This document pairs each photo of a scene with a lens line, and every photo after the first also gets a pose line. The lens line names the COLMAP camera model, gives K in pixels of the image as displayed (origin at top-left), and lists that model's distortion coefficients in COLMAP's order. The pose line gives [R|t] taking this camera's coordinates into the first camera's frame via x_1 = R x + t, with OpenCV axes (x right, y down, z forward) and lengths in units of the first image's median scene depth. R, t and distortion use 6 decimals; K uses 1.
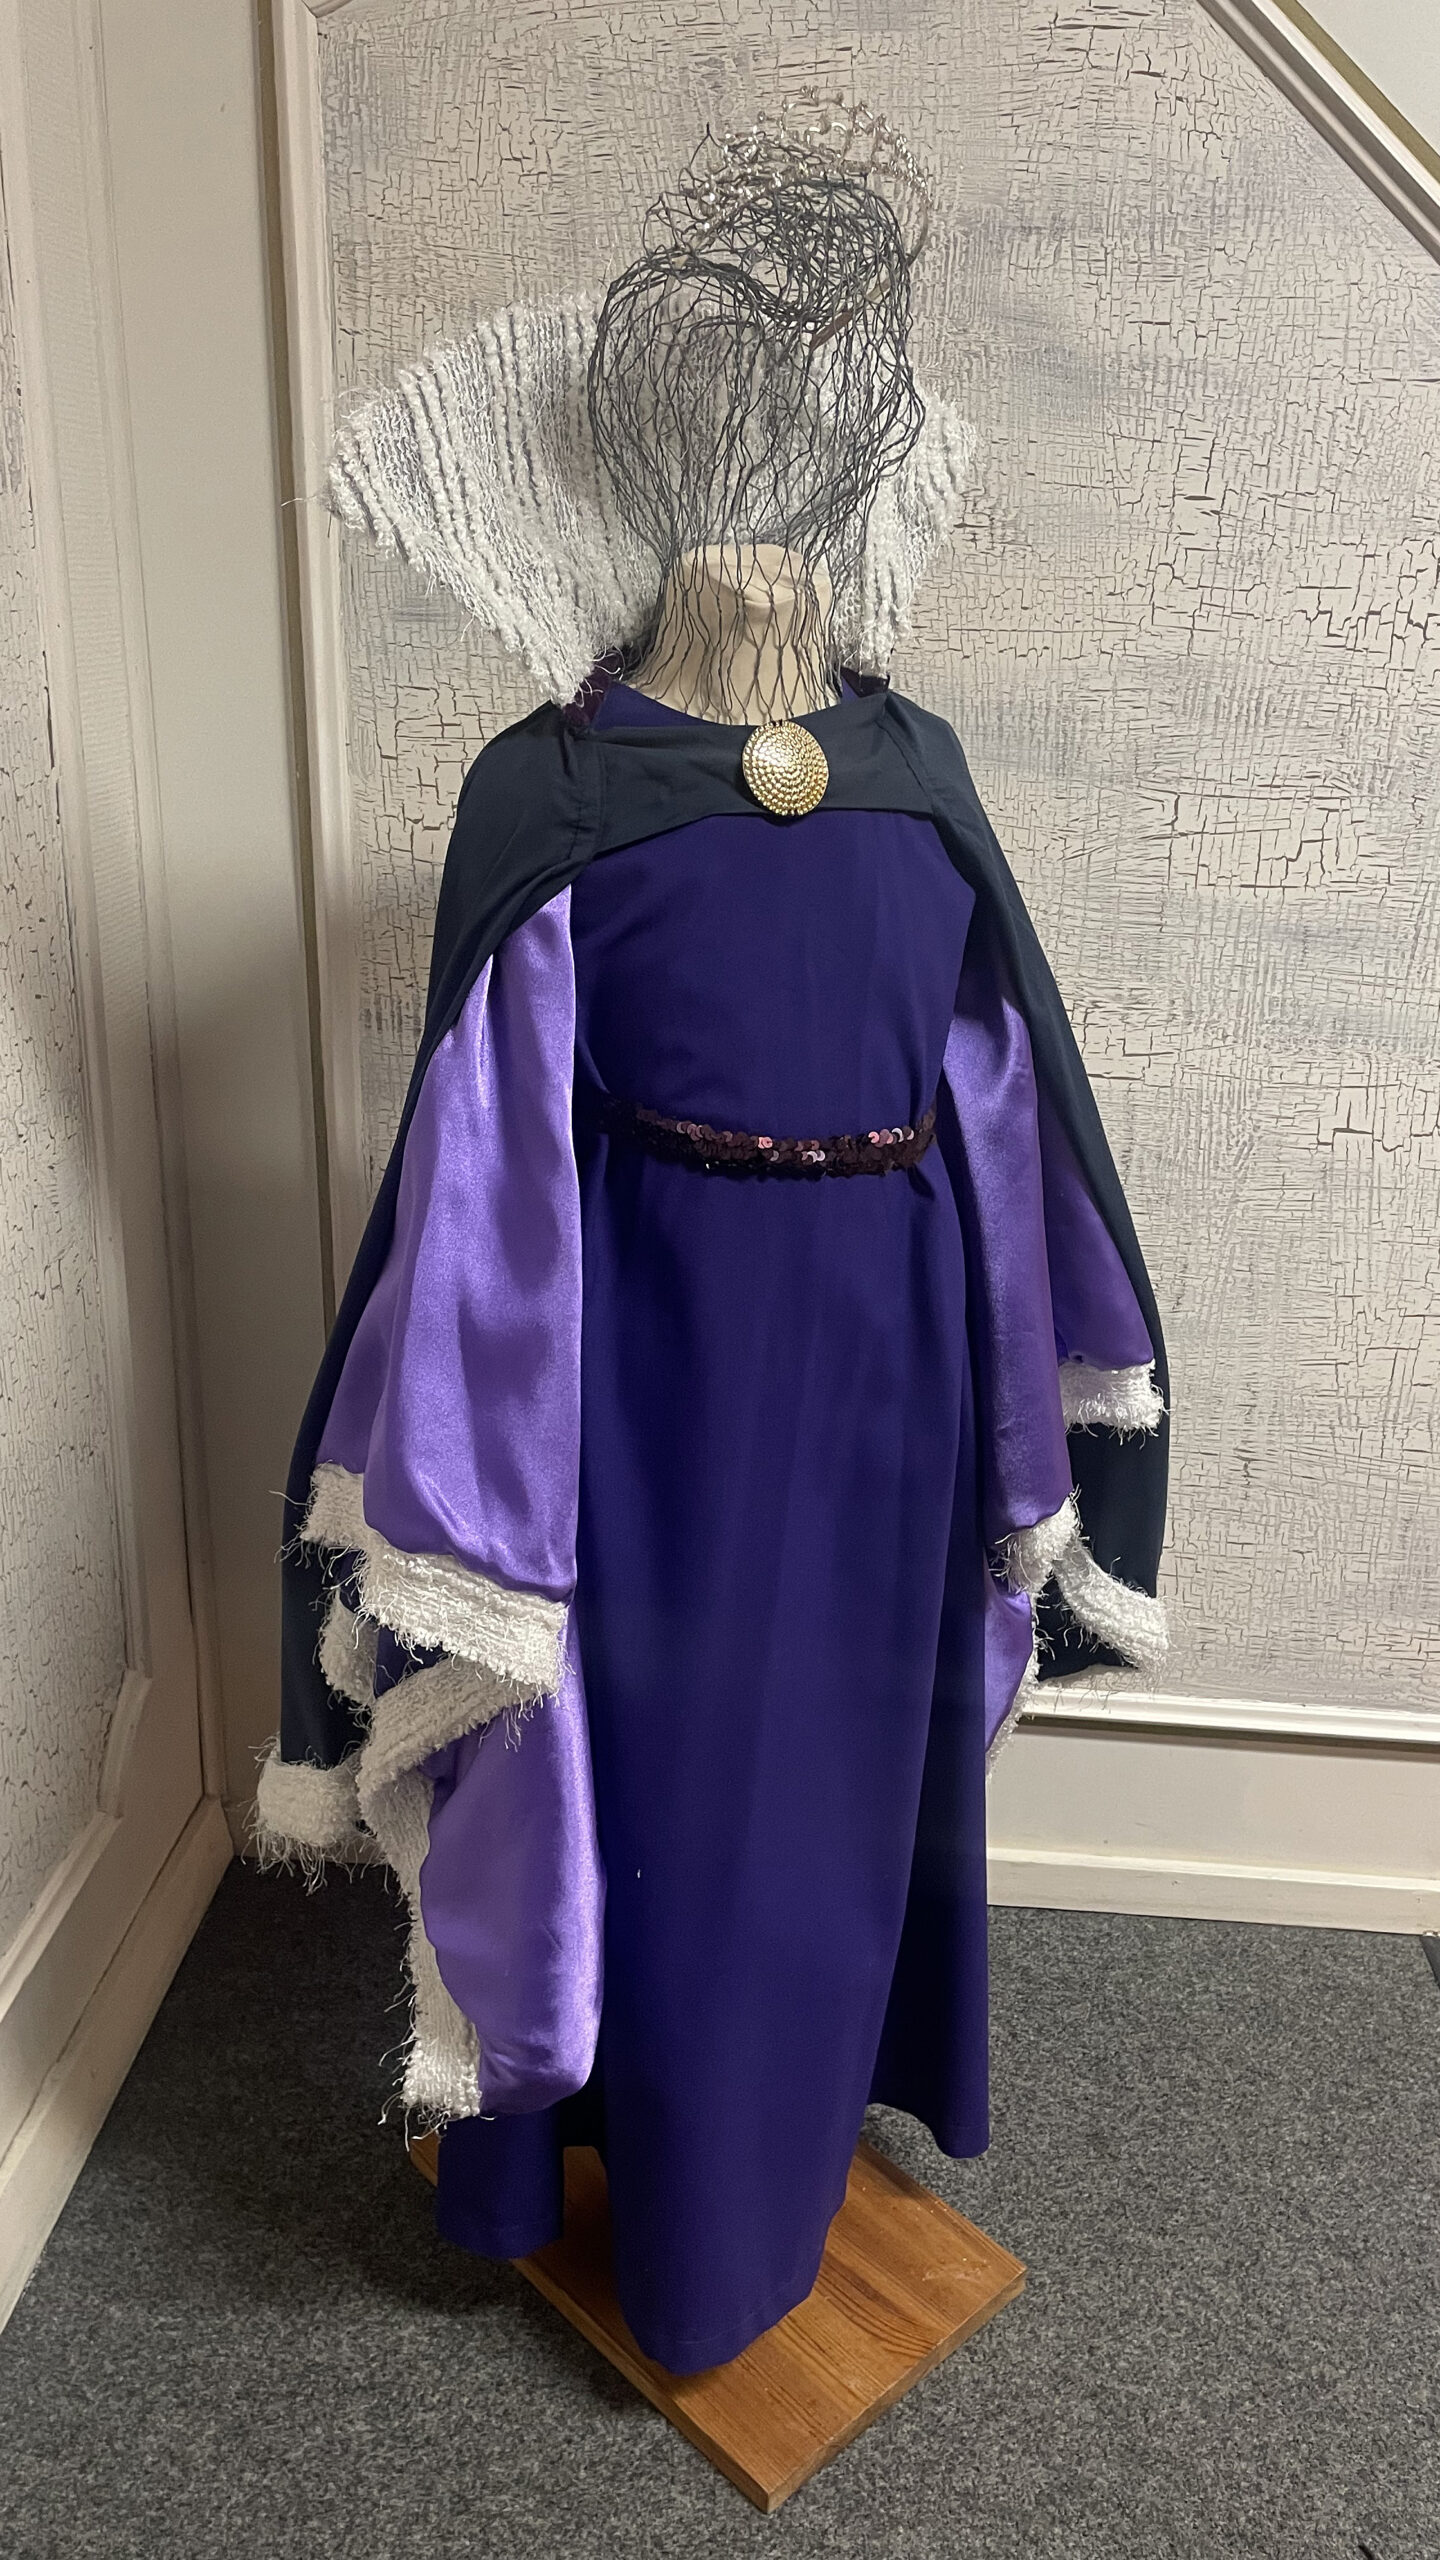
lens RADIAL K [[1967.8, 0, 777.2], [0, 1967.8, 1290.8], [0, 0, 1]] dist [0.078488, -0.102546]
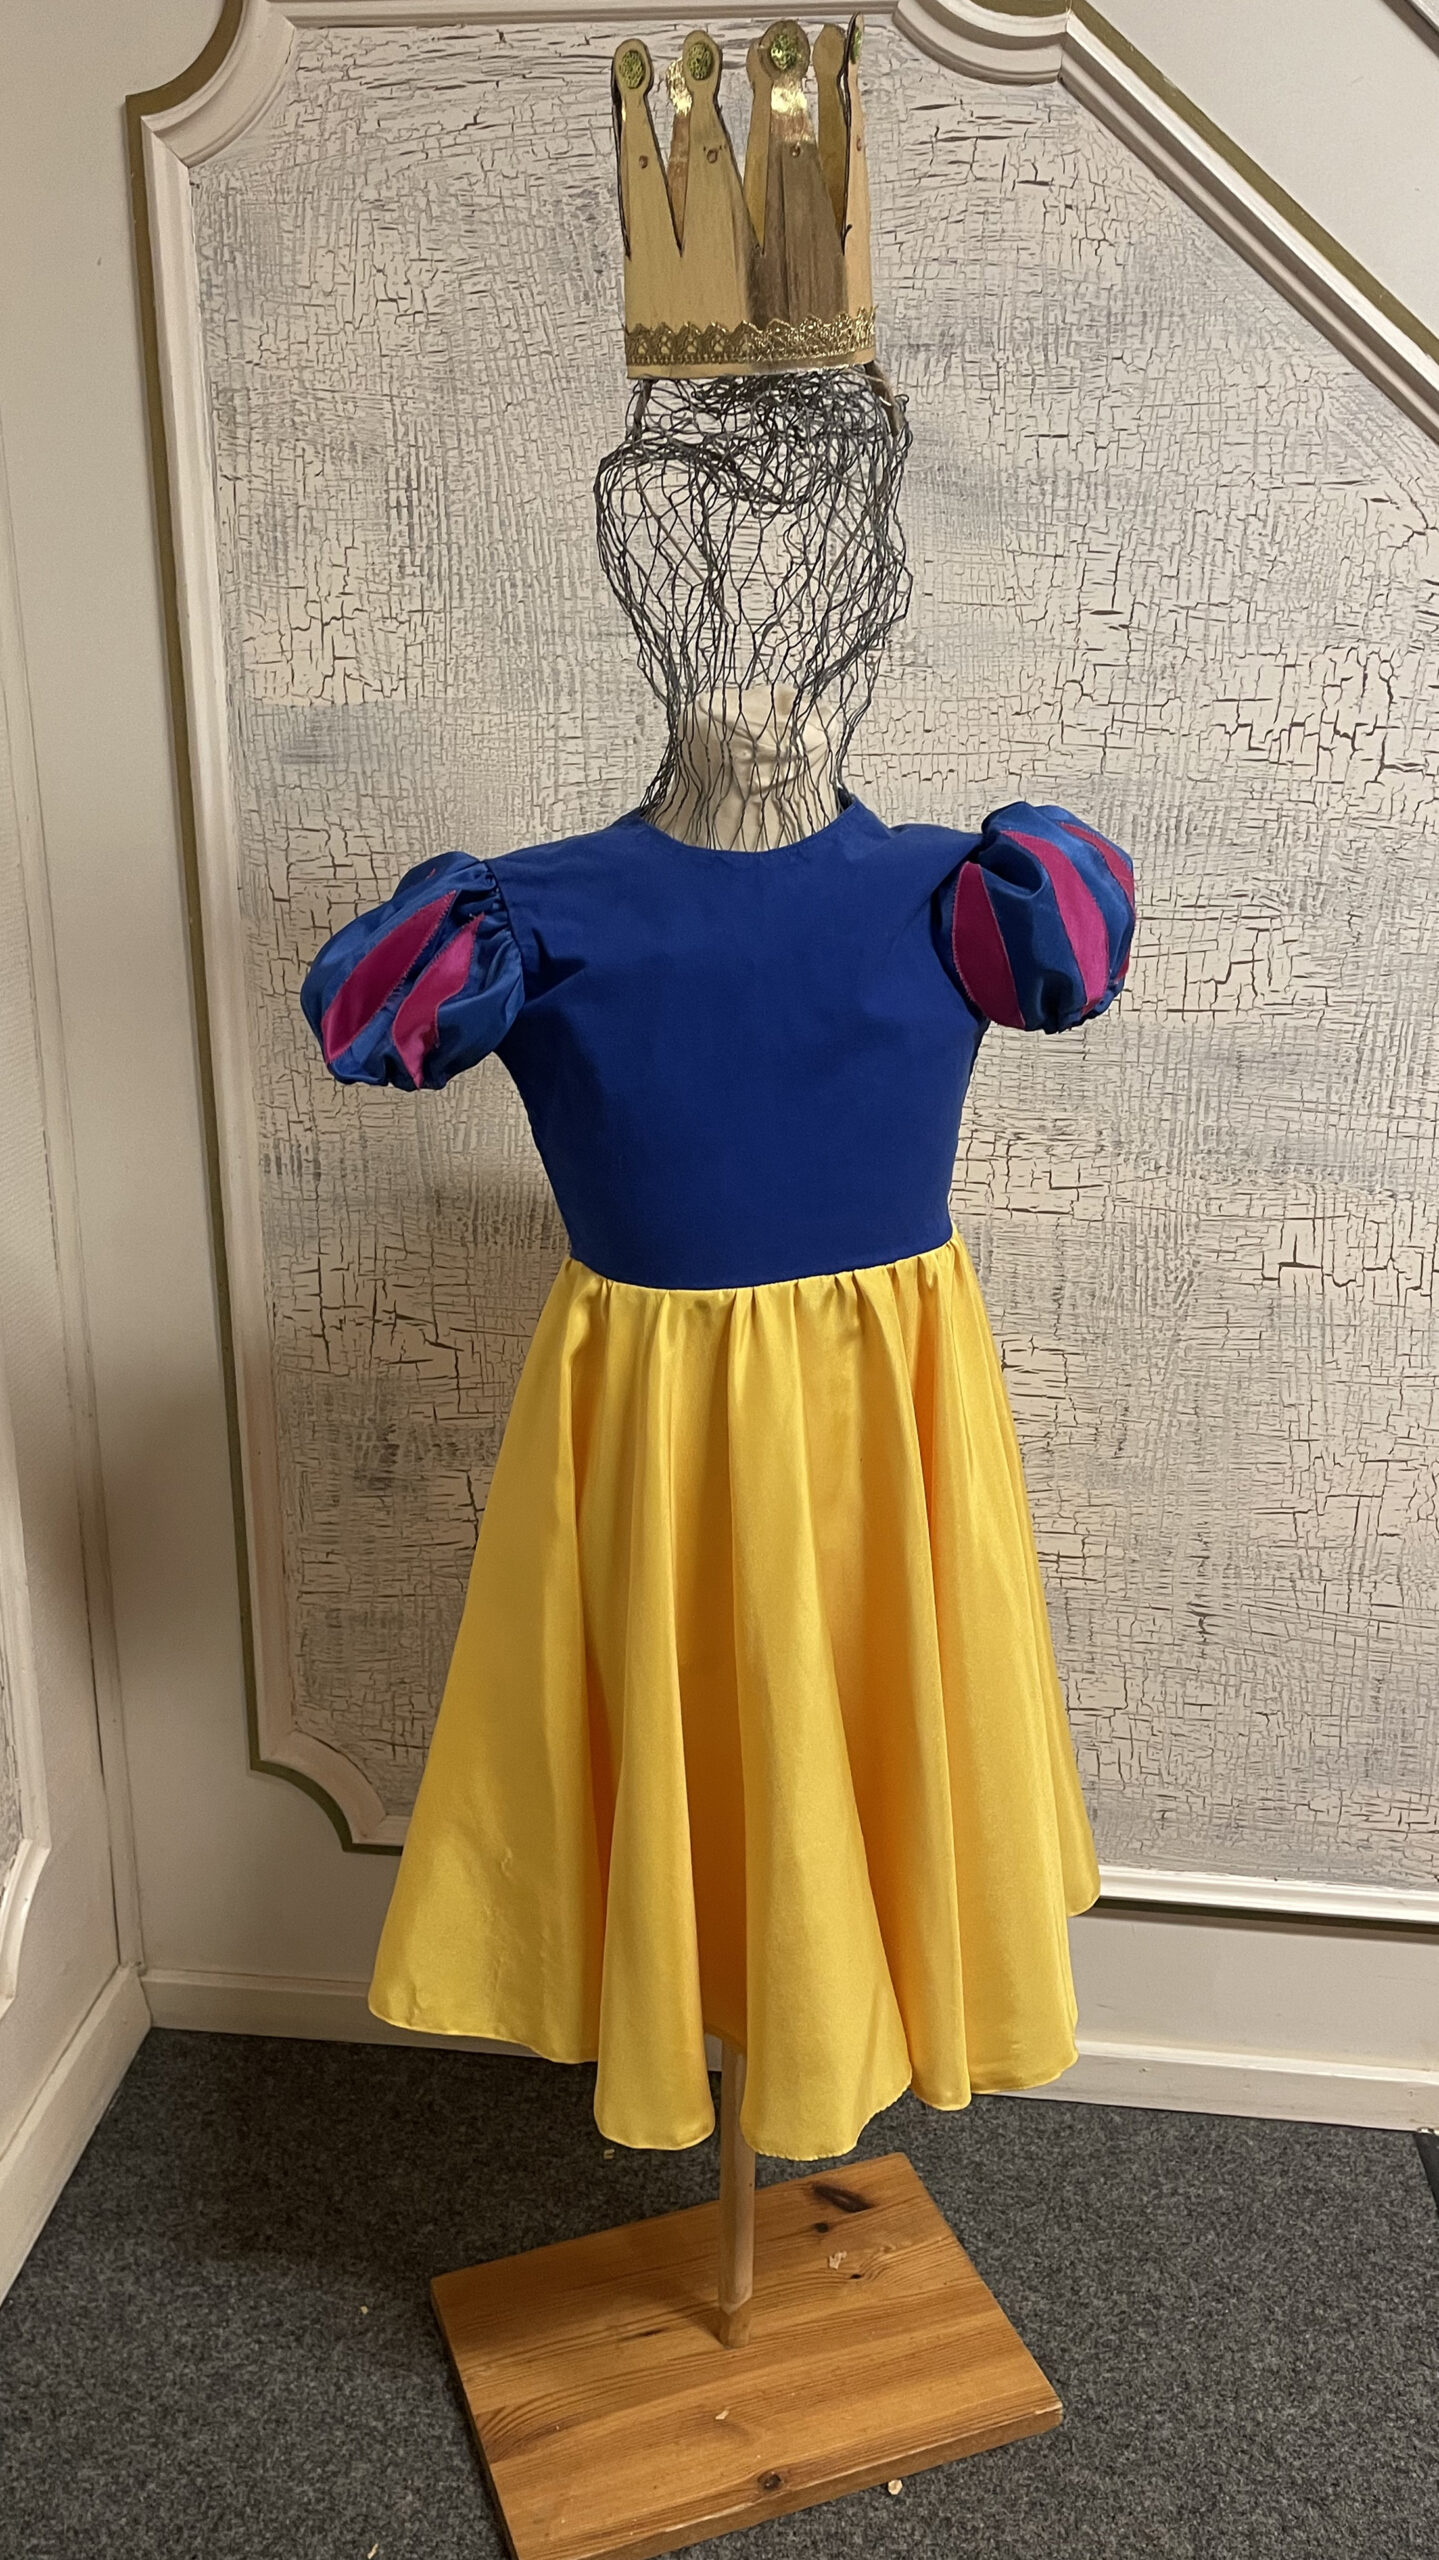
lens RADIAL K [[2019.9, 0, 690.9], [0, 2019.9, 1298.0], [0, 0, 1]] dist [0.079125, -0.103959]
pose [[0.997635, -0.012904, -0.067518, 0.072997], [0.009993, 0.999013, -0.043274, -0.028457], [0.068010, 0.042497, 0.996779, 0.024093]]
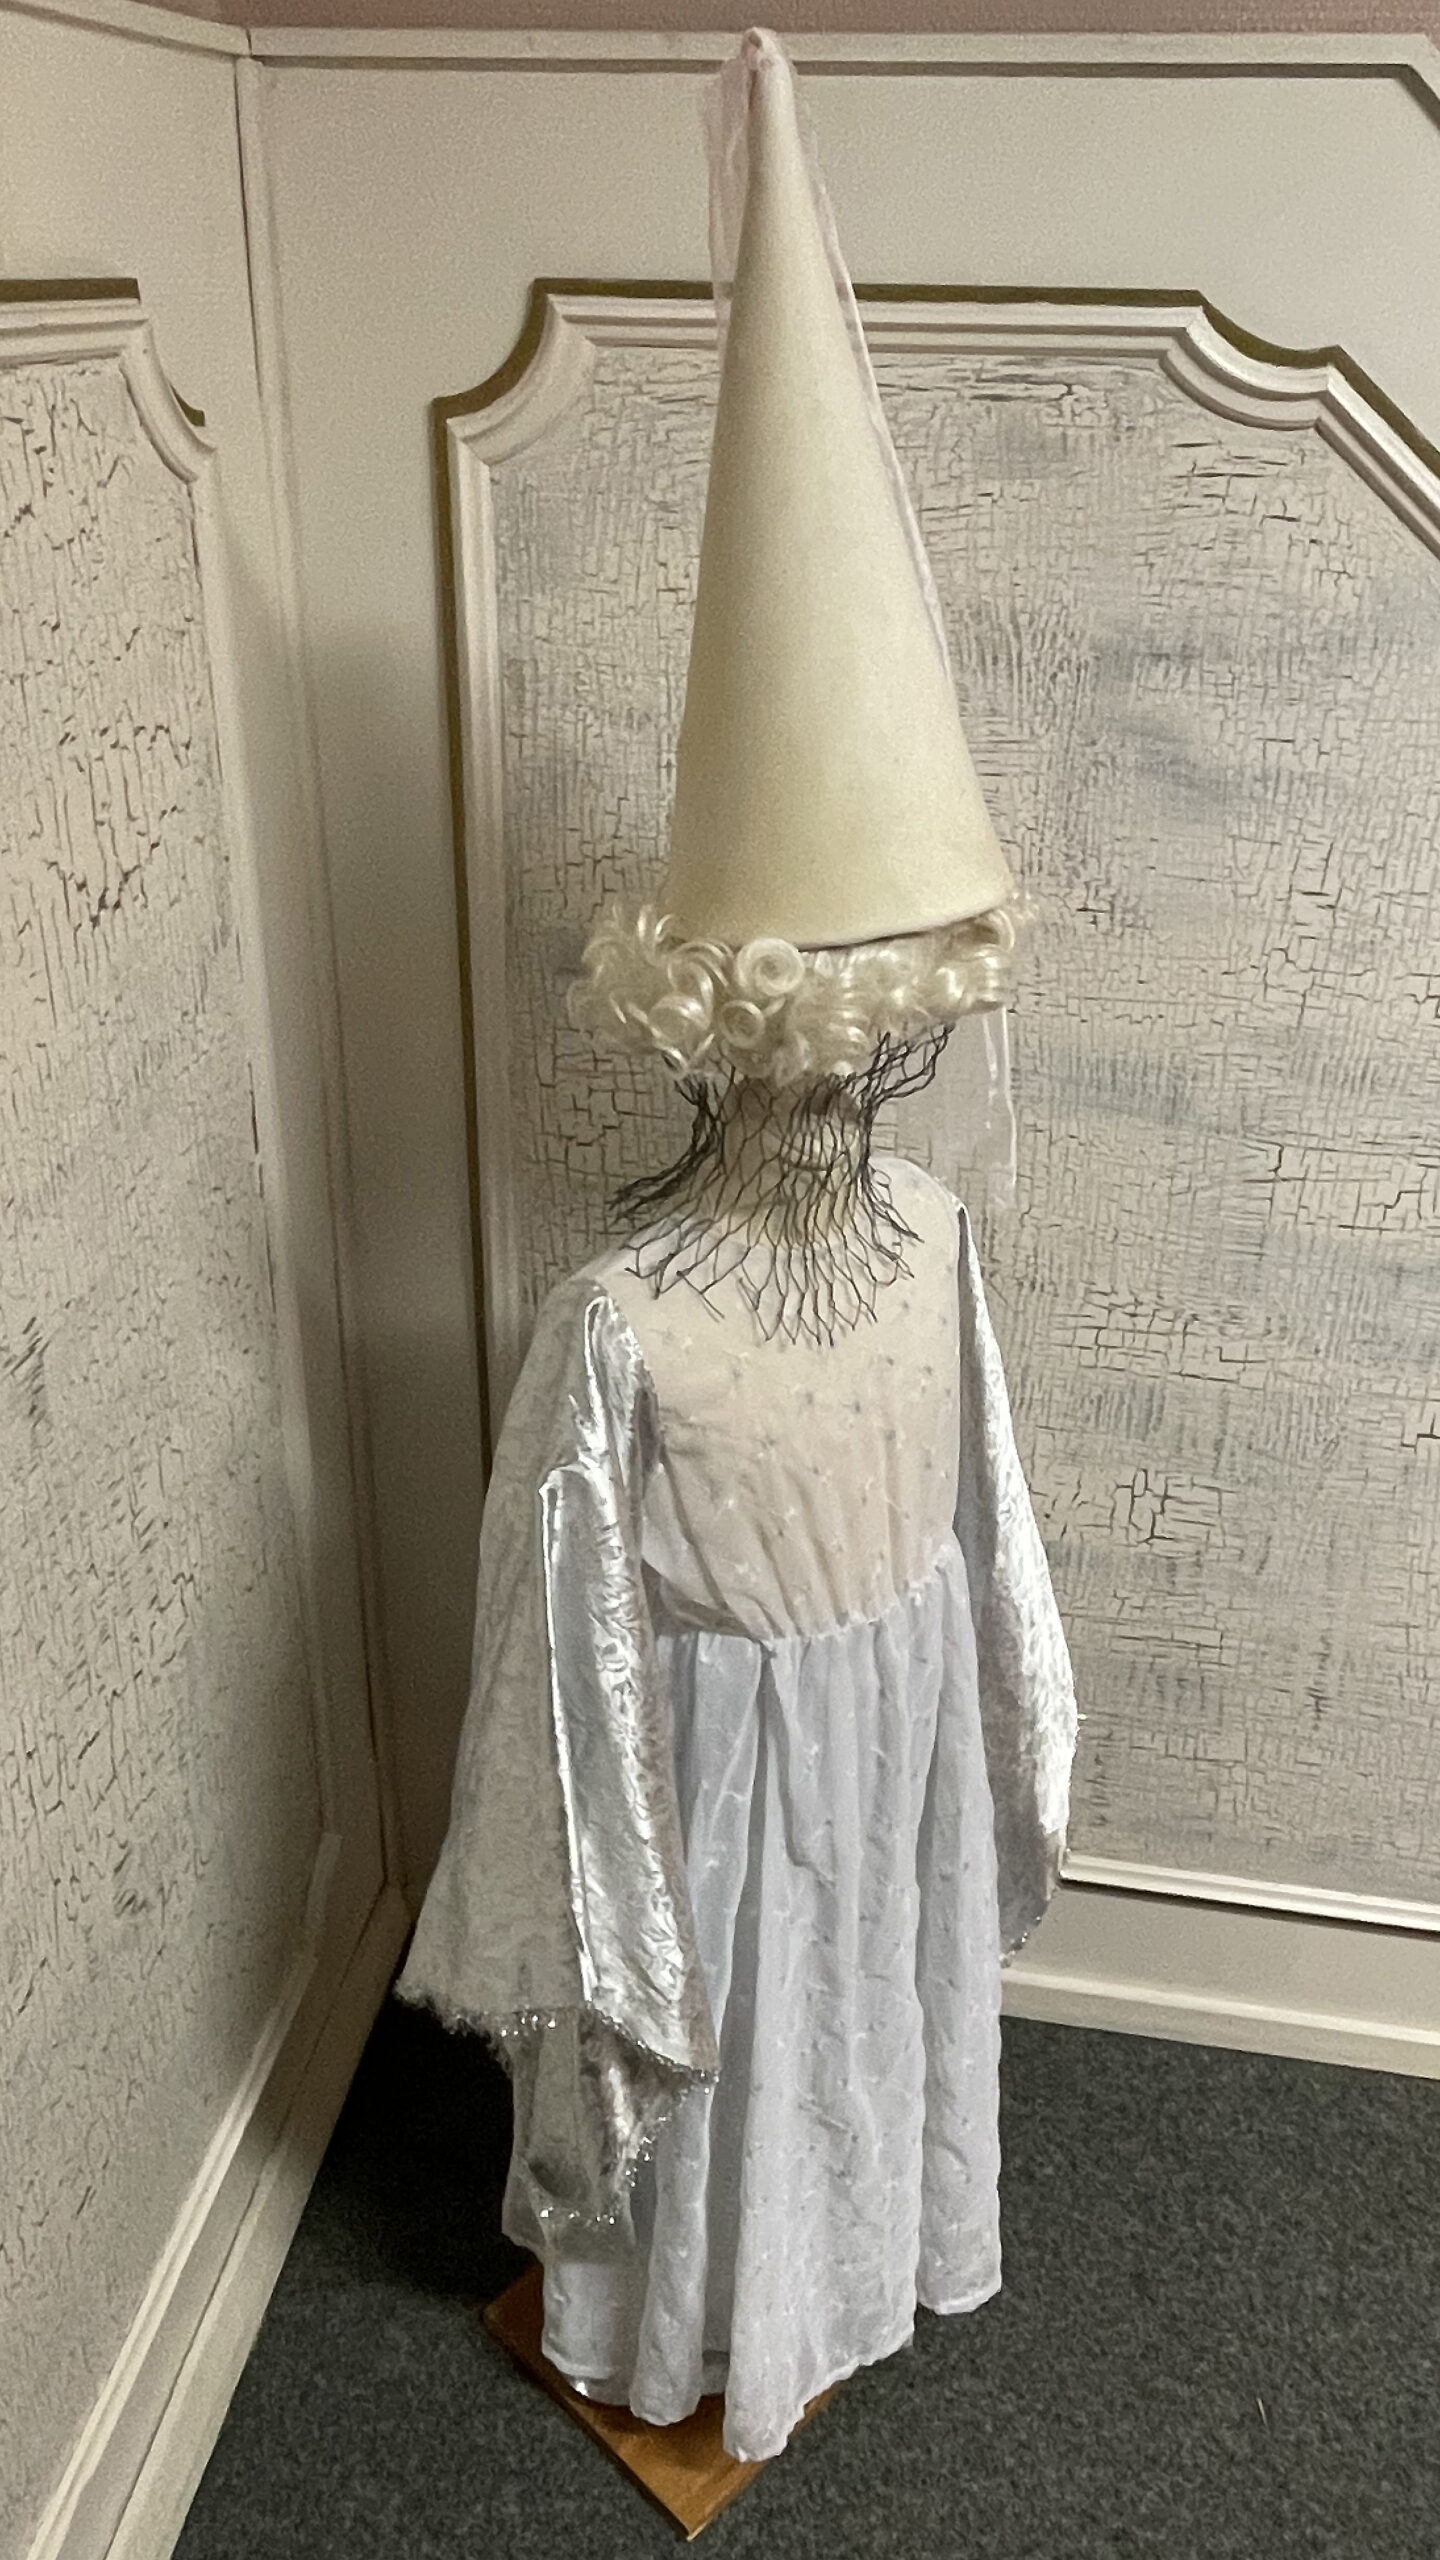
lens RADIAL K [[1913.1, 0, 693.1], [0, 1913.1, 1273.7], [0, 0, 1]] dist [-0.004365, -0.000548]
pose [[0.992604, 0.036306, -0.115839, 0.011429], [-0.020415, 0.990563, 0.135533, -0.321237], [0.119666, -0.132166, 0.983978, -0.049709]]
